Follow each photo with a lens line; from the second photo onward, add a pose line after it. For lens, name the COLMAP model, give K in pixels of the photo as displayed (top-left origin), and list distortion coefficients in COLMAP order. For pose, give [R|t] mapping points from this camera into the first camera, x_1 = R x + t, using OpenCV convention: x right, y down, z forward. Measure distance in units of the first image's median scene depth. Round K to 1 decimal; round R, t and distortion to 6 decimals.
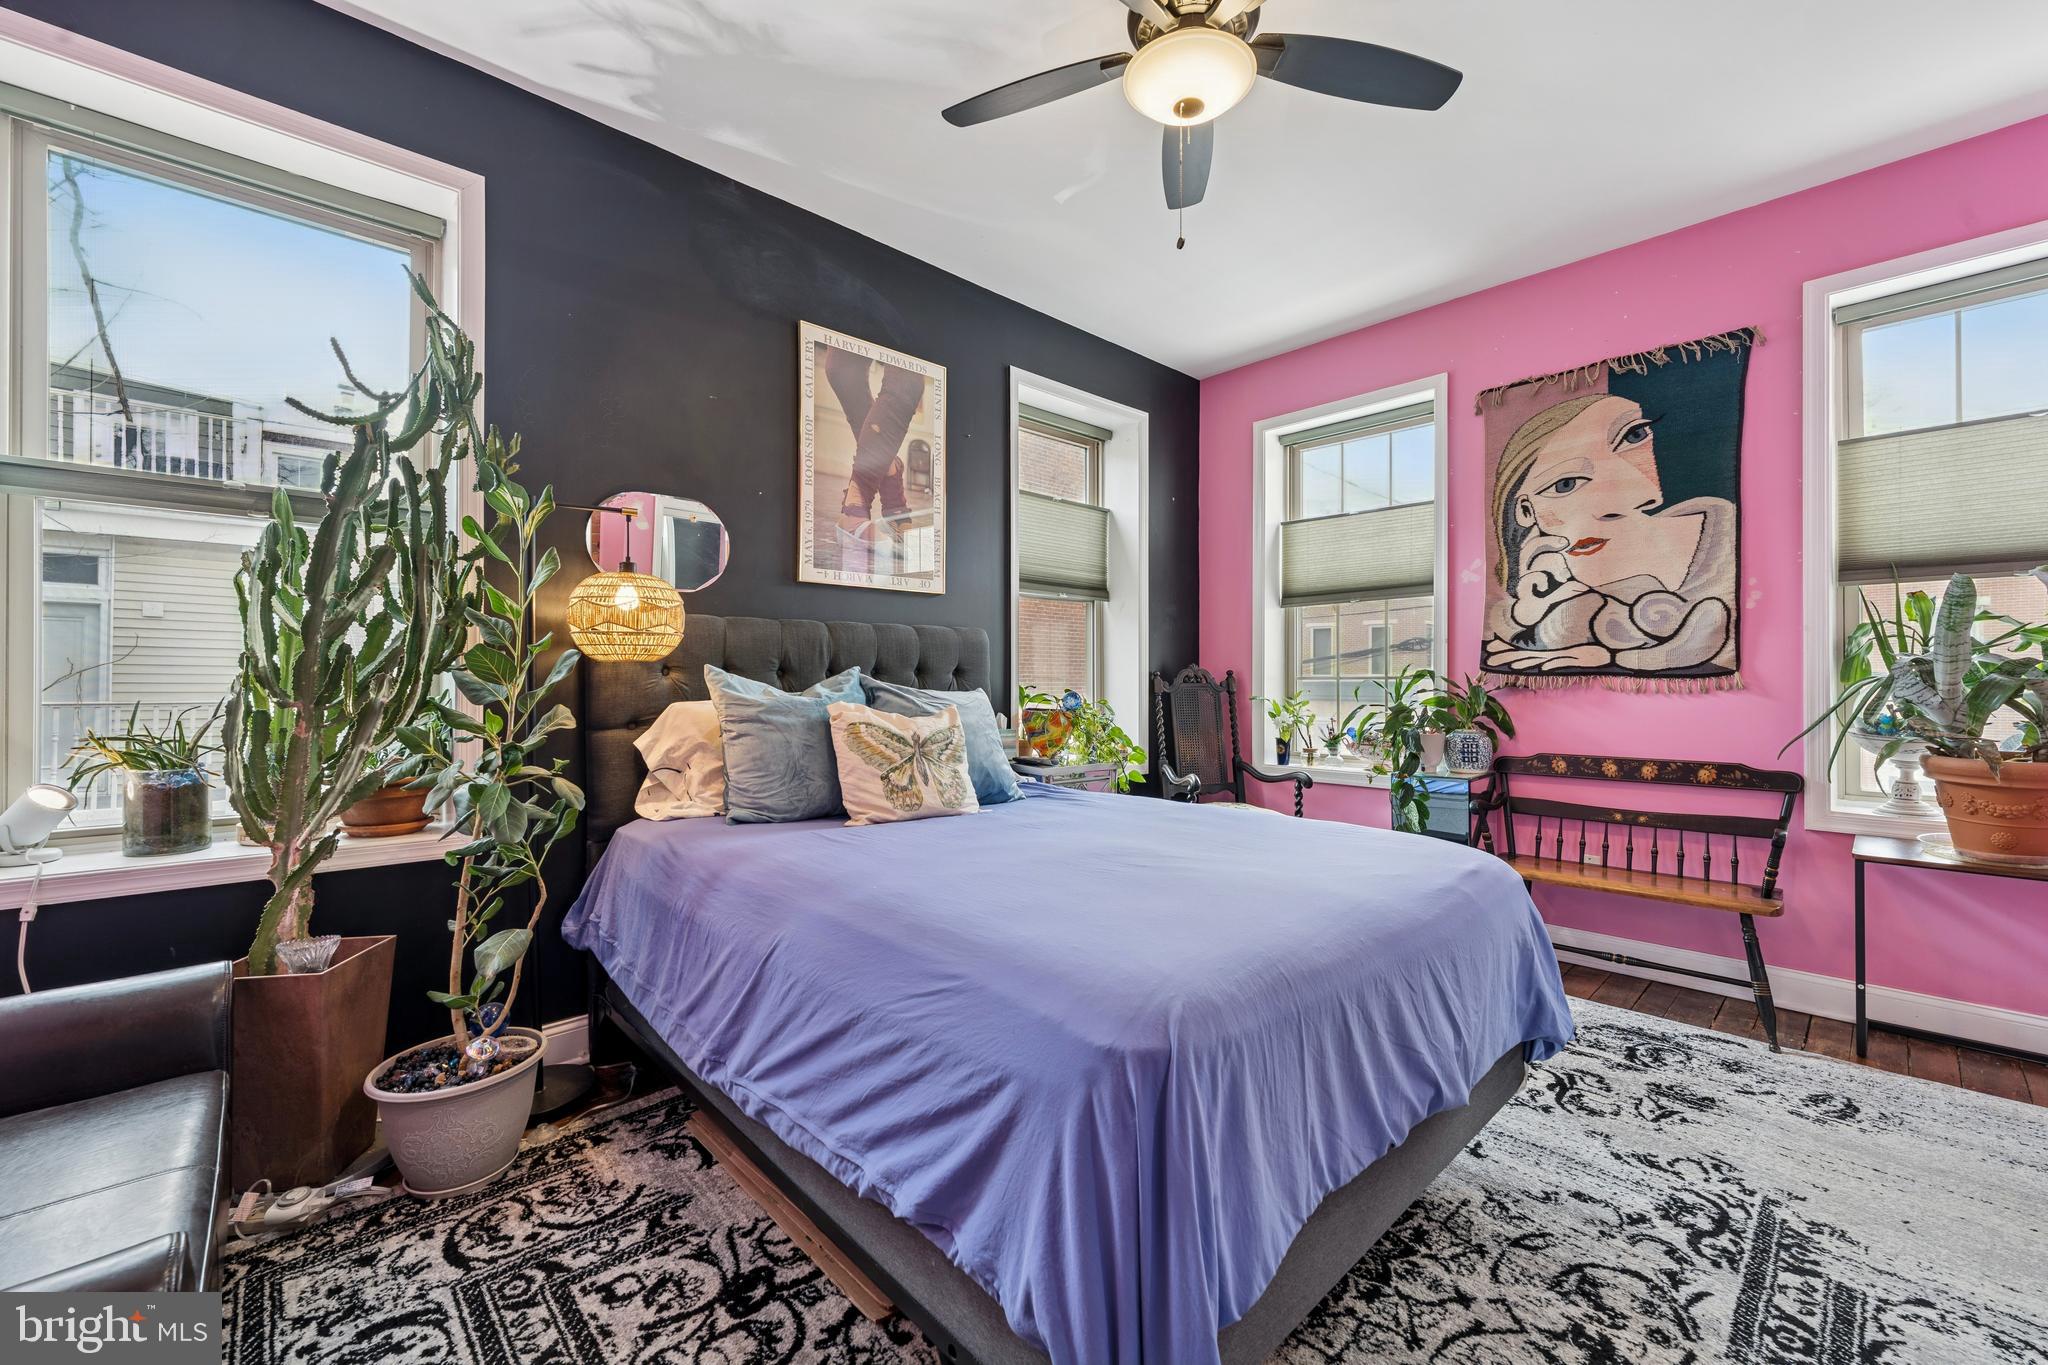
lens RADIAL K [[835.6, 0, 1039.0], [0, 835.6, 676.8], [0, 0, 1]] dist [0.001563, -0.000535]
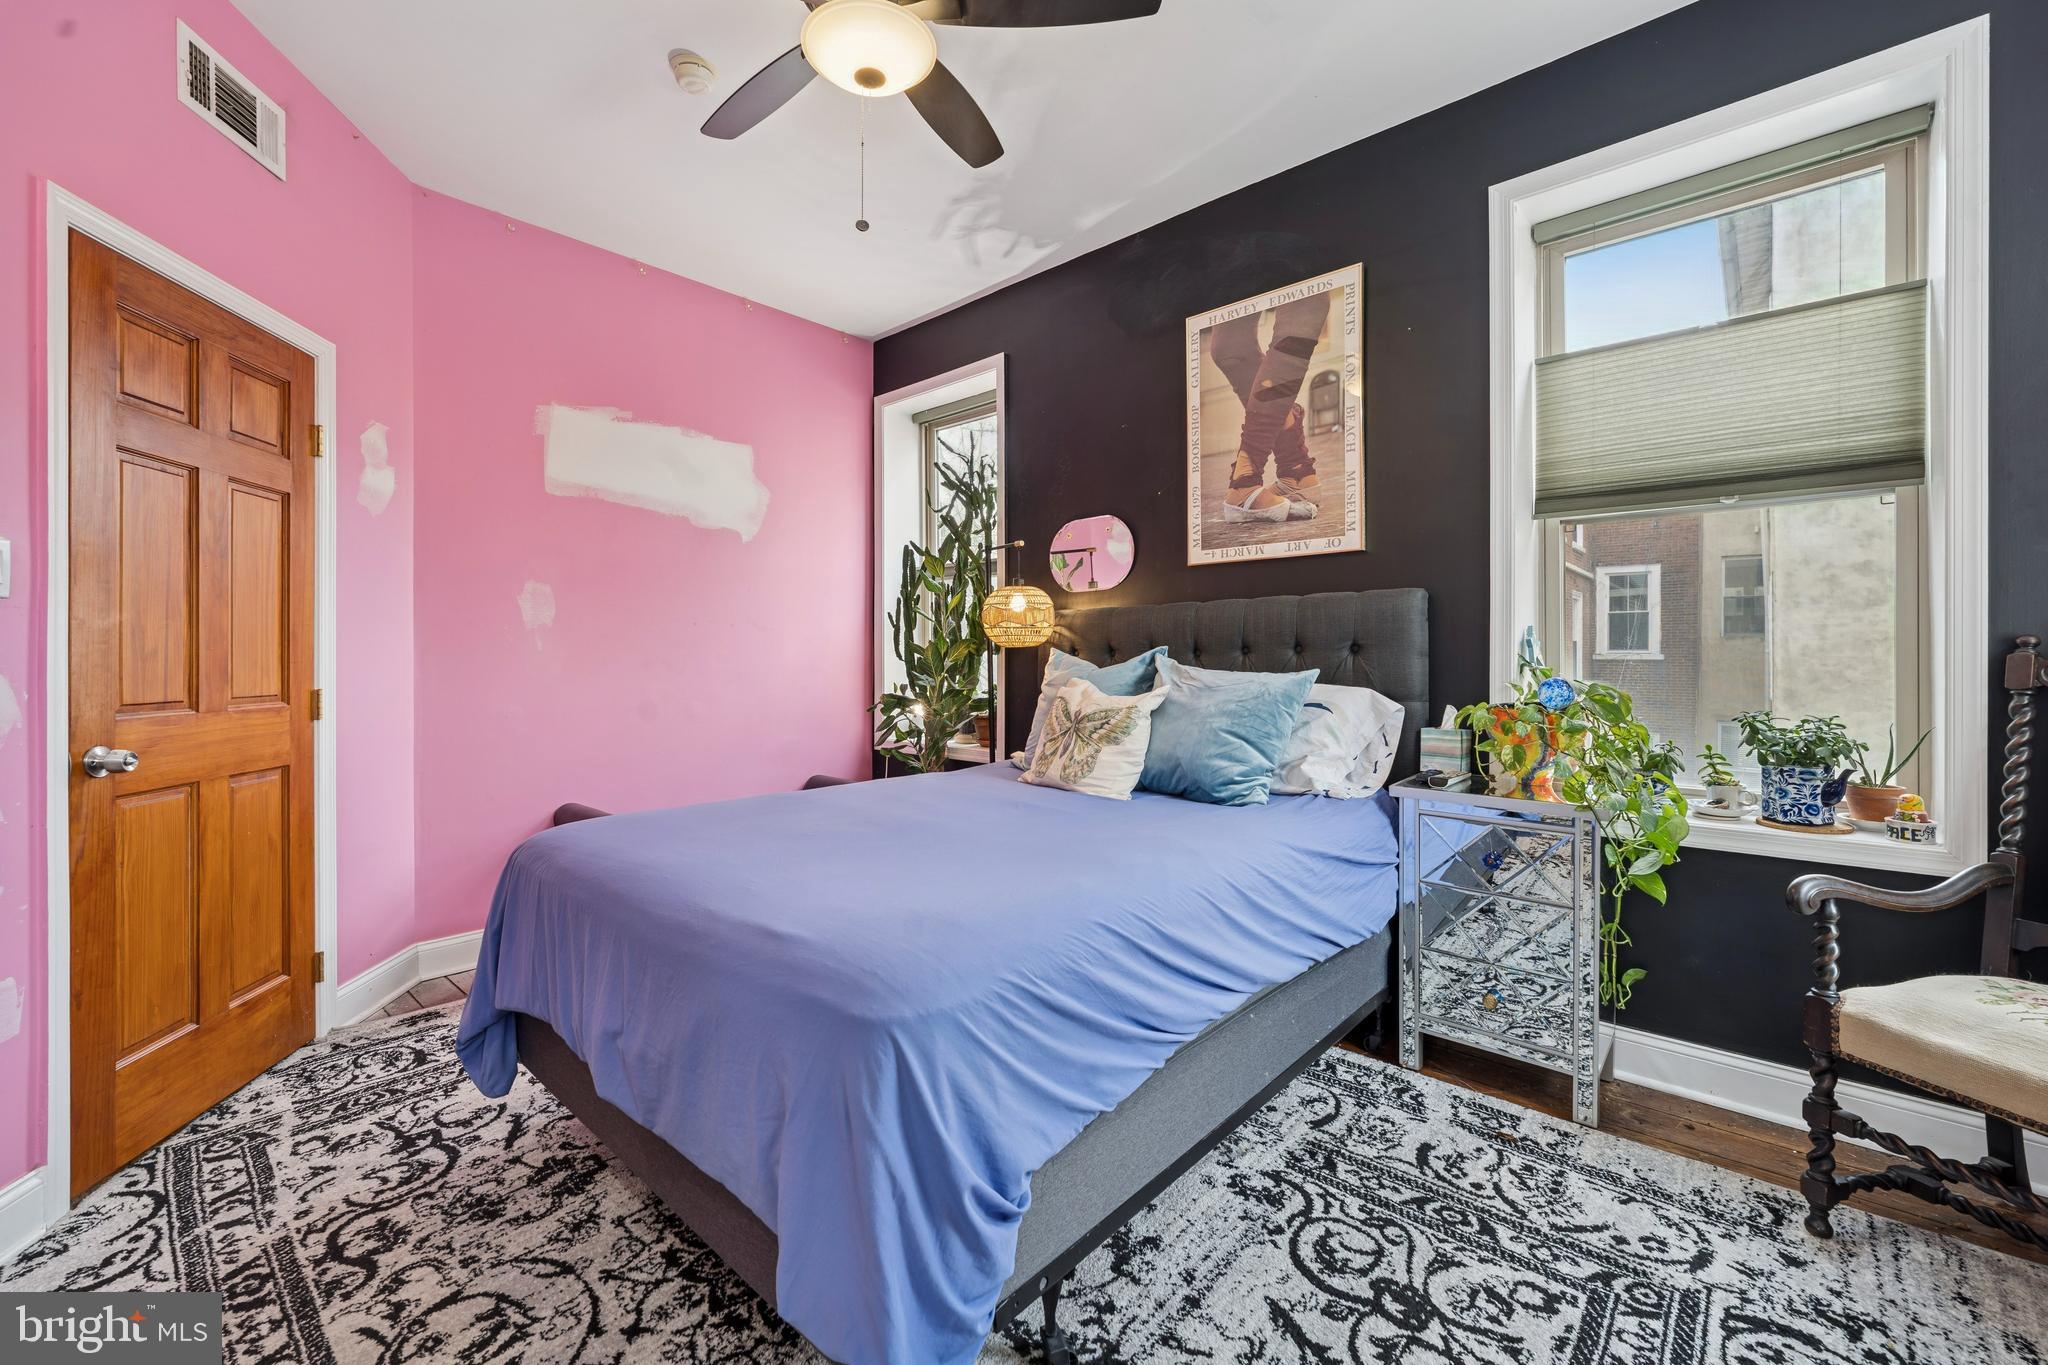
lens RADIAL K [[835.6, 0, 1038.6], [0, 835.6, 674.2], [0, 0, 1]] dist [0.001563, -0.000535]
pose [[0.070347, 0.015771, -0.997398, 0.732108], [0.006842, 0.999844, 0.016293, 0.005210], [0.997499, -0.007971, 0.070228, 0.702550]]
